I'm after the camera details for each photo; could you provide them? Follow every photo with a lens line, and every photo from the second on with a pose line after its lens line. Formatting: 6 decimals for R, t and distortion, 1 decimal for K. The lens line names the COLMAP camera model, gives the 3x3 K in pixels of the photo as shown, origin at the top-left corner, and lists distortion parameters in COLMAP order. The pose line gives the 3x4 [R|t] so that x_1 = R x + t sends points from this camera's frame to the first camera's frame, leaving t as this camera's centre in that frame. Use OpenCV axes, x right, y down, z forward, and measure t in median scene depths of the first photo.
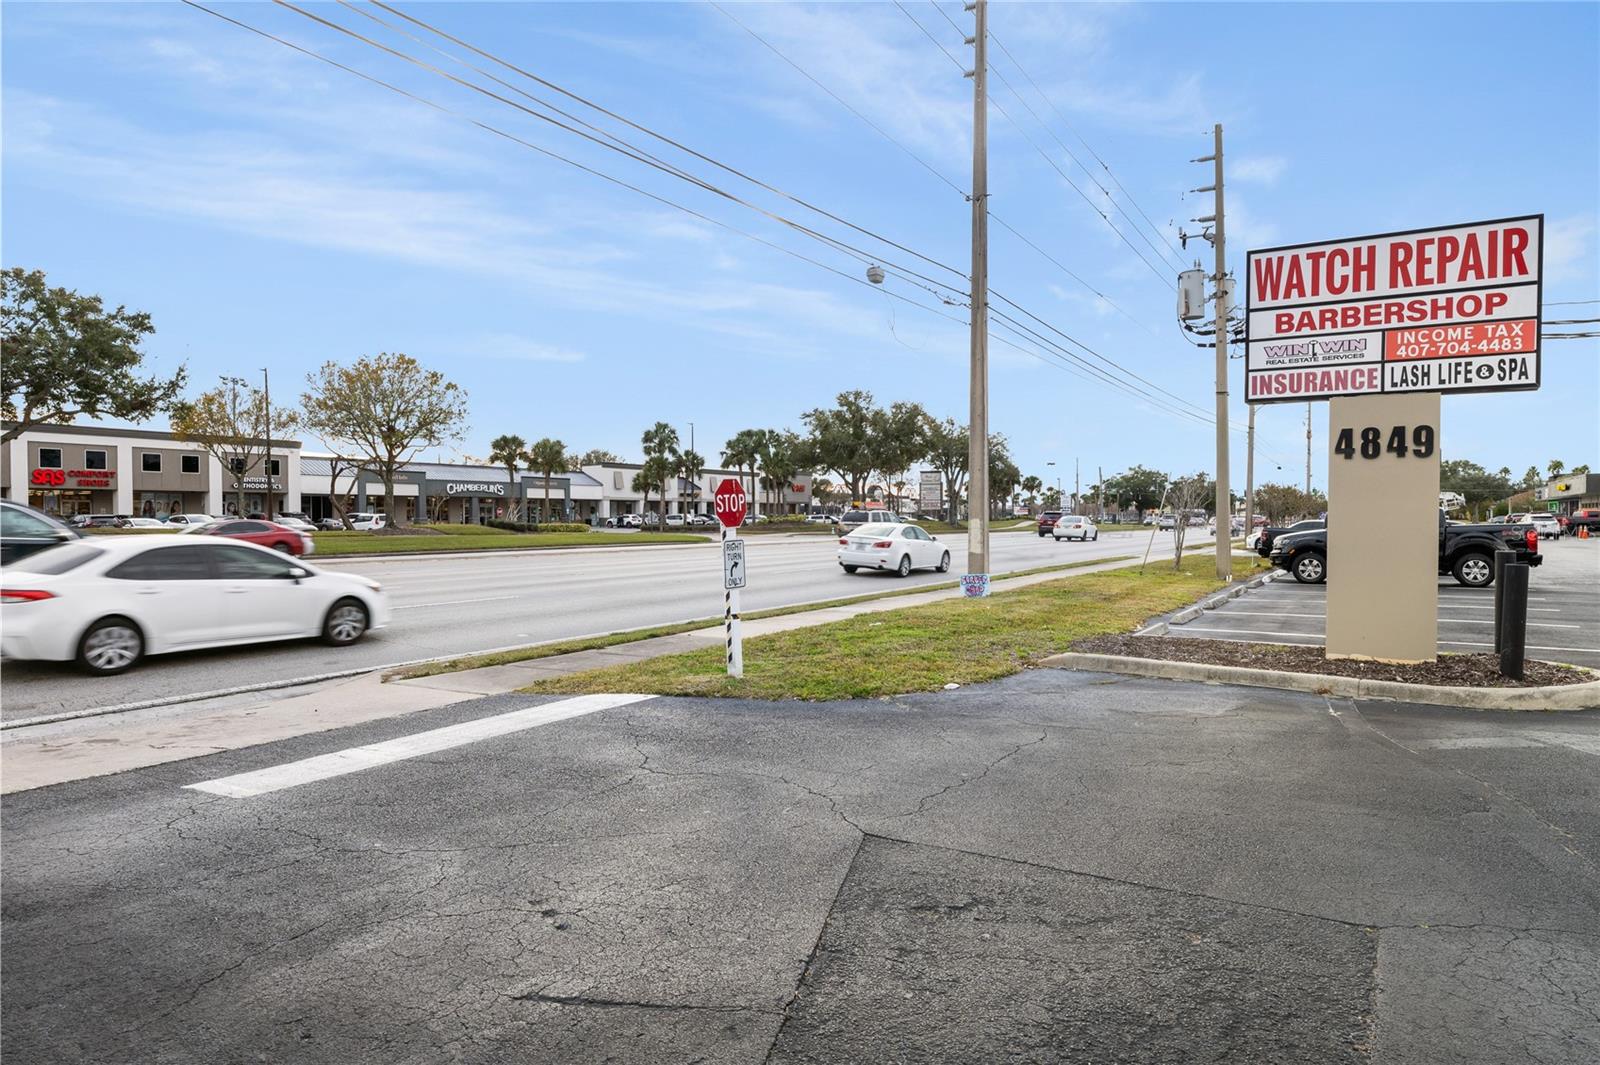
lens RADIAL K [[978.1, 0, 799.7], [0, 978.1, 532.8], [0, 0, 1]] dist [0.012826, -0.003122]
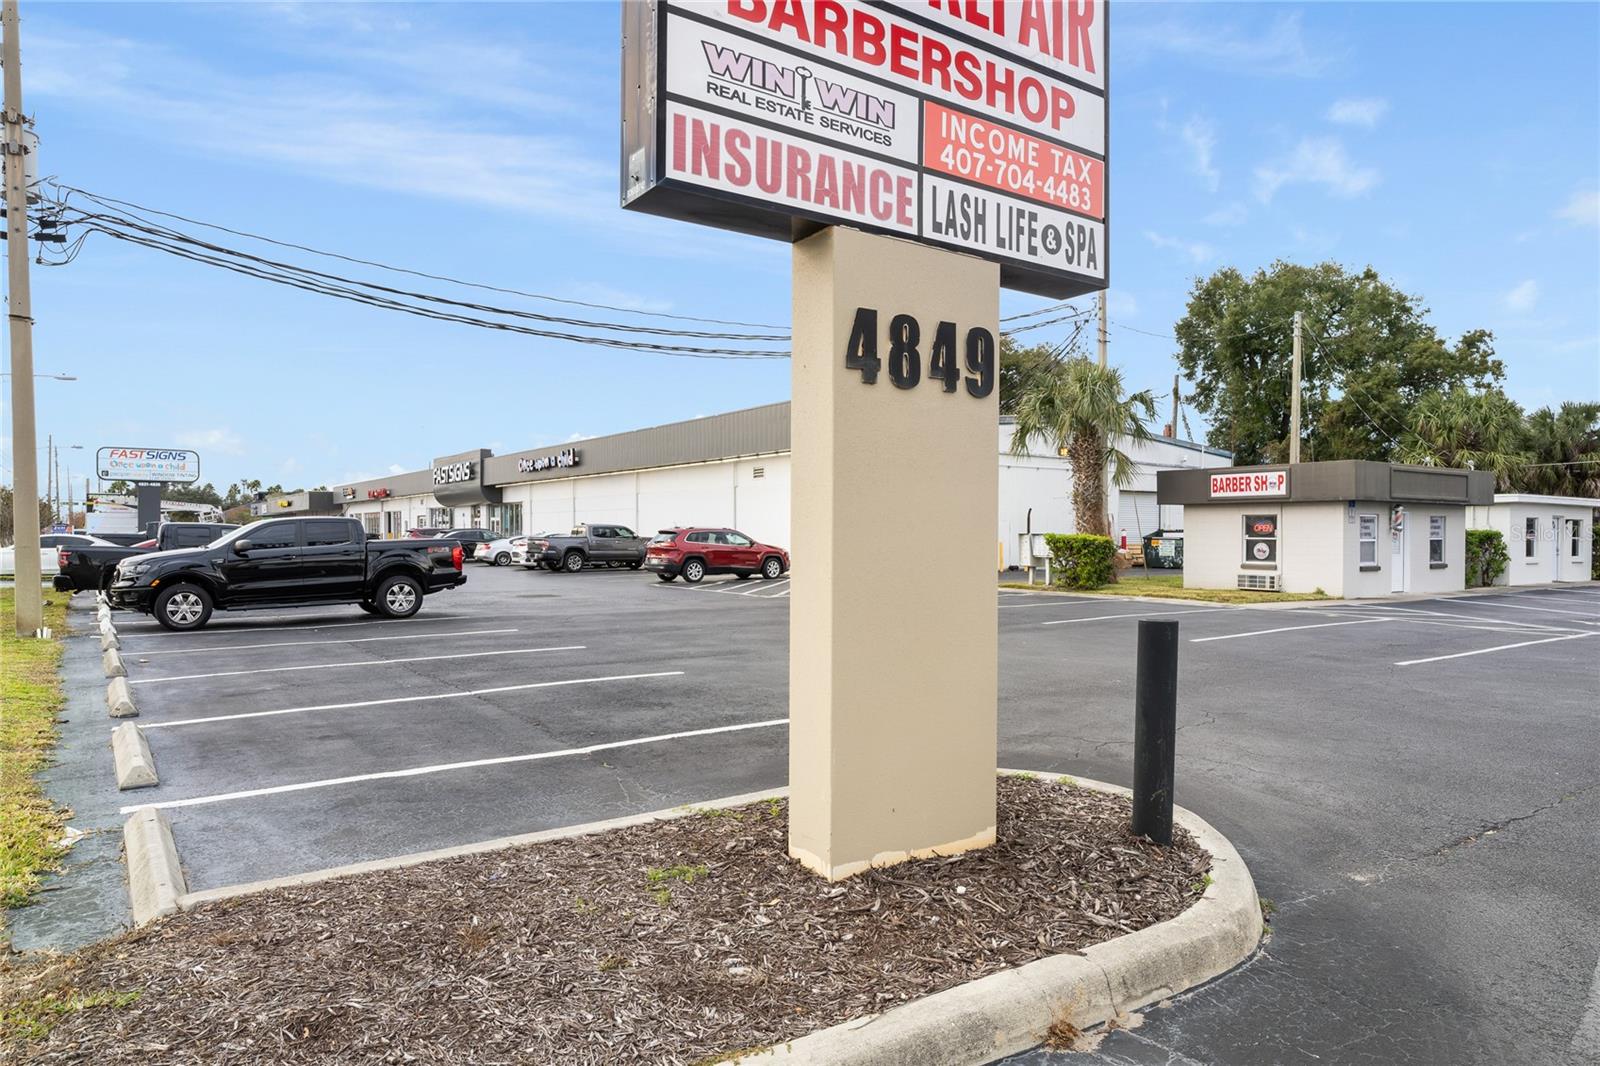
lens RADIAL K [[978.1, 0, 796.4], [0, 978.1, 537.6], [0, 0, 1]] dist [0.012826, -0.003122]
pose [[0.388289, -0.003314, 0.921532, 0.172474], [0.012779, 0.999917, -0.001788, -0.010470], [-0.921449, 0.012471, 0.388299, 0.890655]]
